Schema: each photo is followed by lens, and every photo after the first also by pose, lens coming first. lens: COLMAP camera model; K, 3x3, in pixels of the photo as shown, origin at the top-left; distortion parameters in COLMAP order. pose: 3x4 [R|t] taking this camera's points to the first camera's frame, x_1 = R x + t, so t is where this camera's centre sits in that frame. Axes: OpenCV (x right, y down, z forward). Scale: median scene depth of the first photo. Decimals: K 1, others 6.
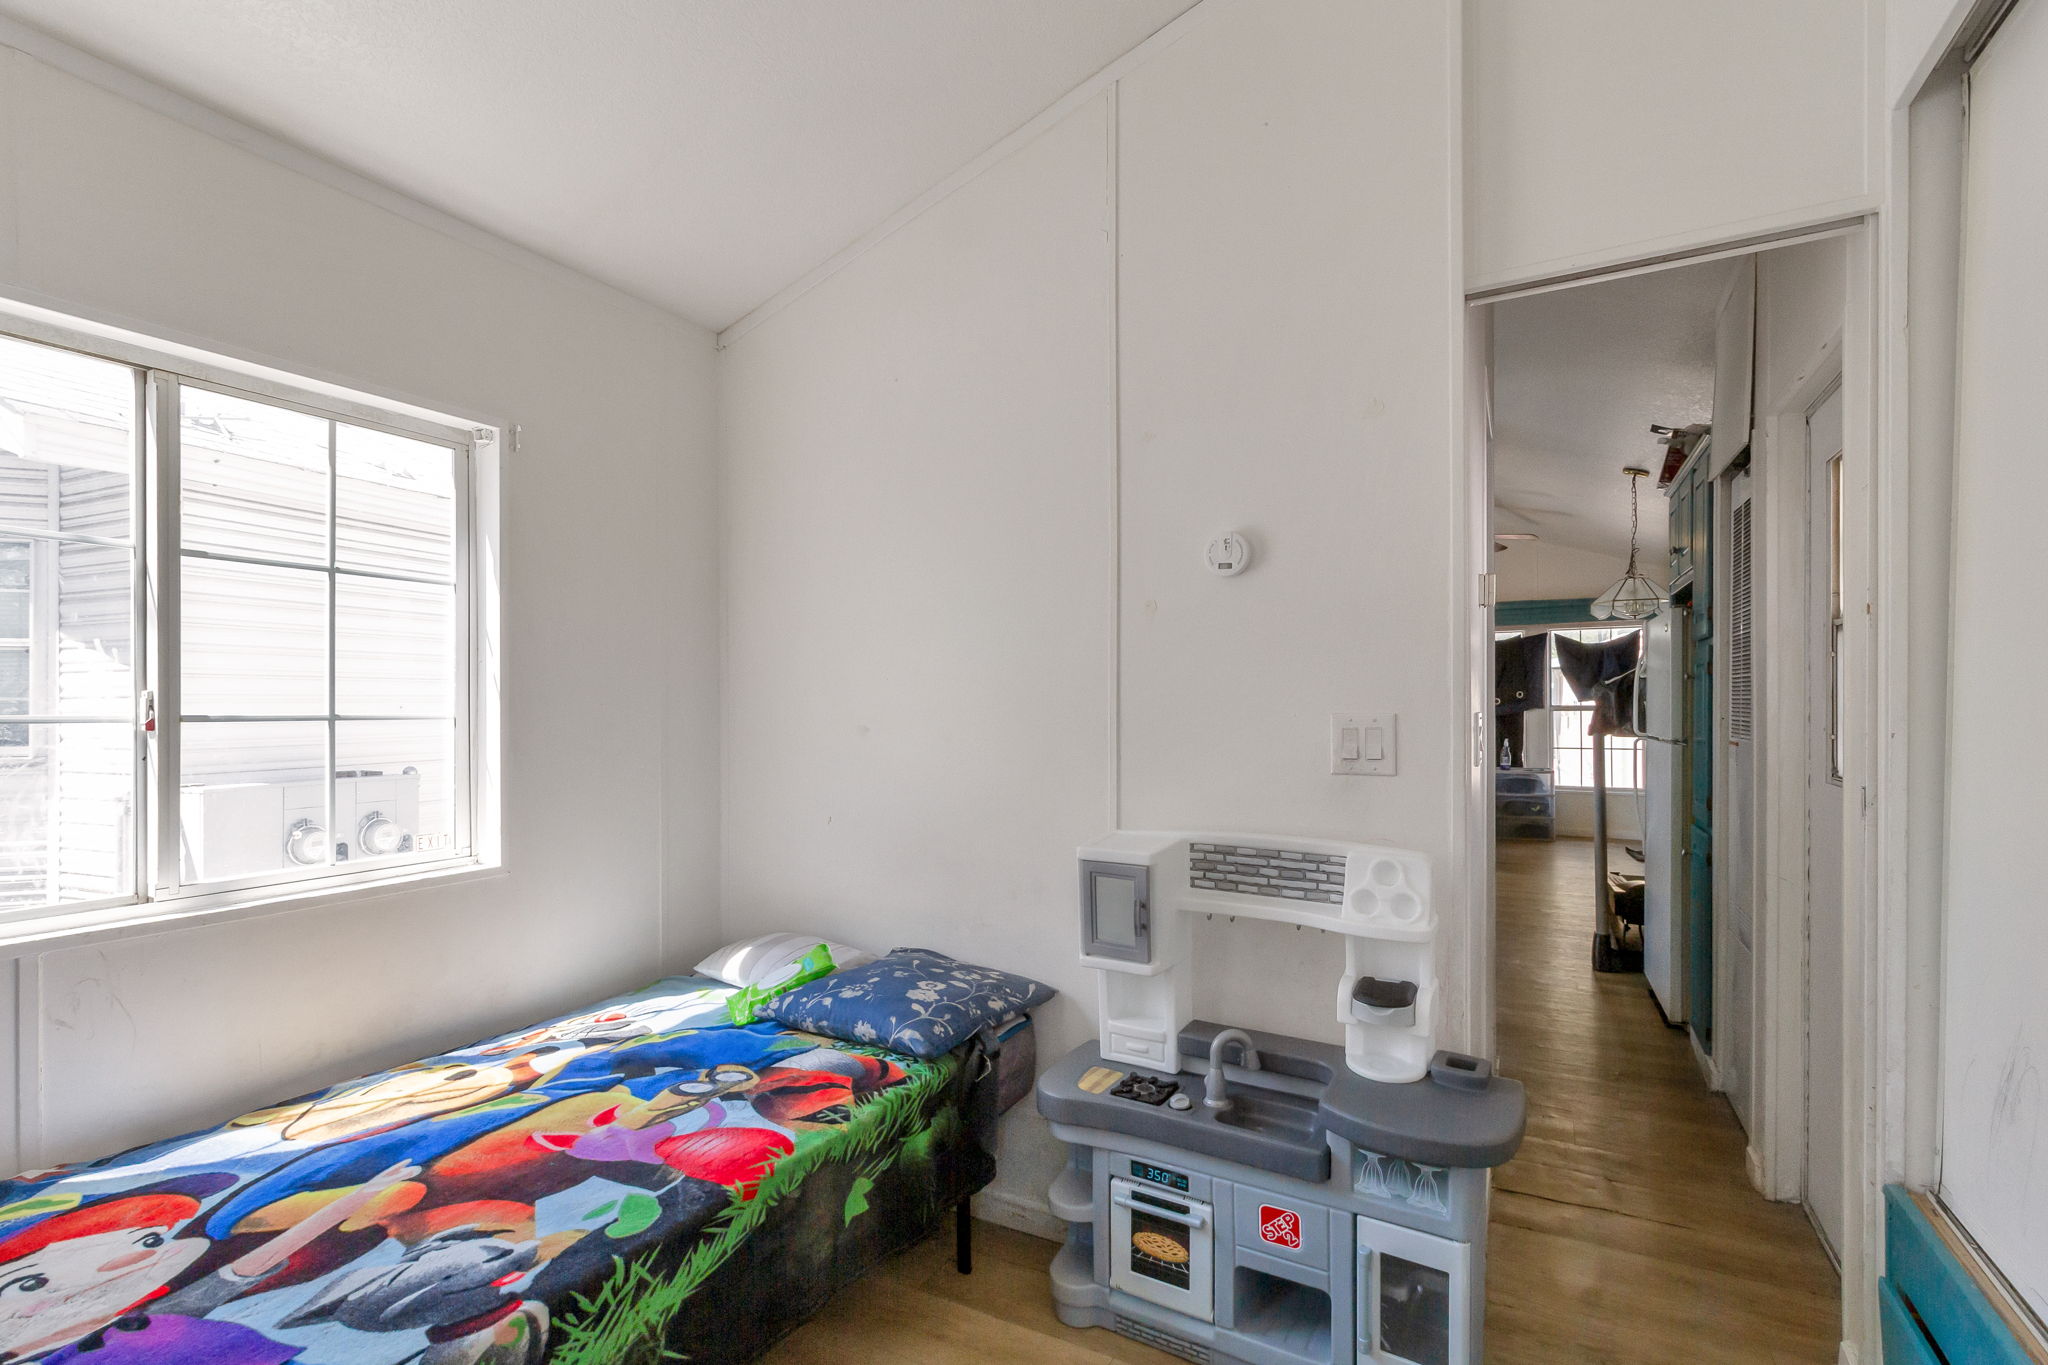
lens RADIAL K [[936.5, 0, 1034.5], [0, 936.5, 680.5], [0, 0, 1]] dist [0.000224, 0.000041]
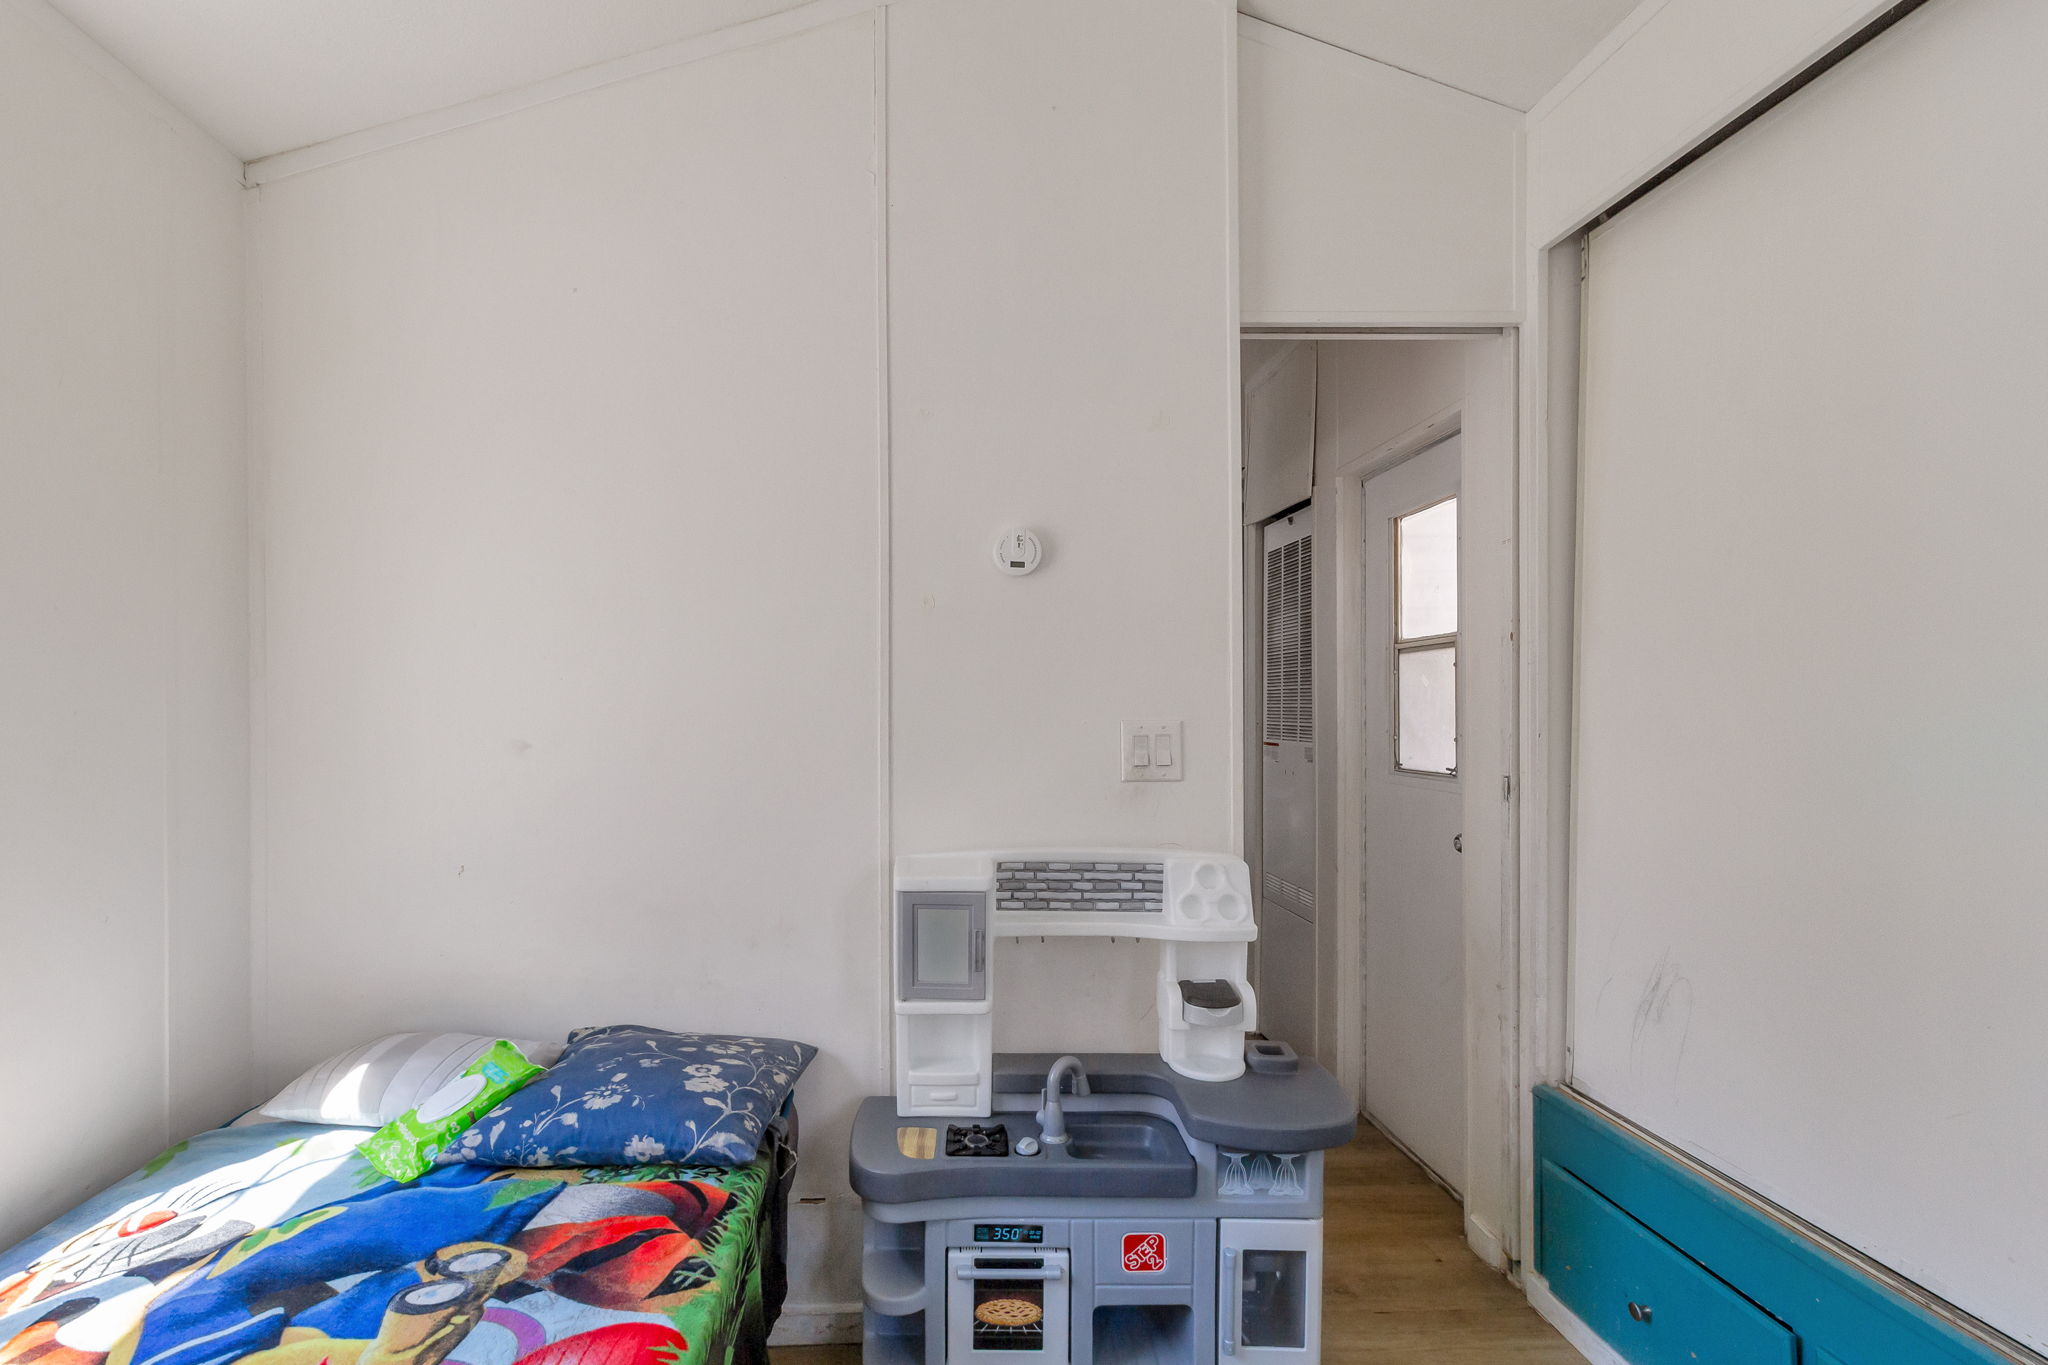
lens RADIAL K [[956.3, 0, 1021.5], [0, 956.3, 690.0], [0, 0, 1]] dist [0.002278, 0.000915]
pose [[0.864541, 0.010884, 0.502444, -0.323237], [-0.011850, 0.999929, -0.001272, 0.005886], [-0.502423, -0.004855, 0.864609, 0.197725]]
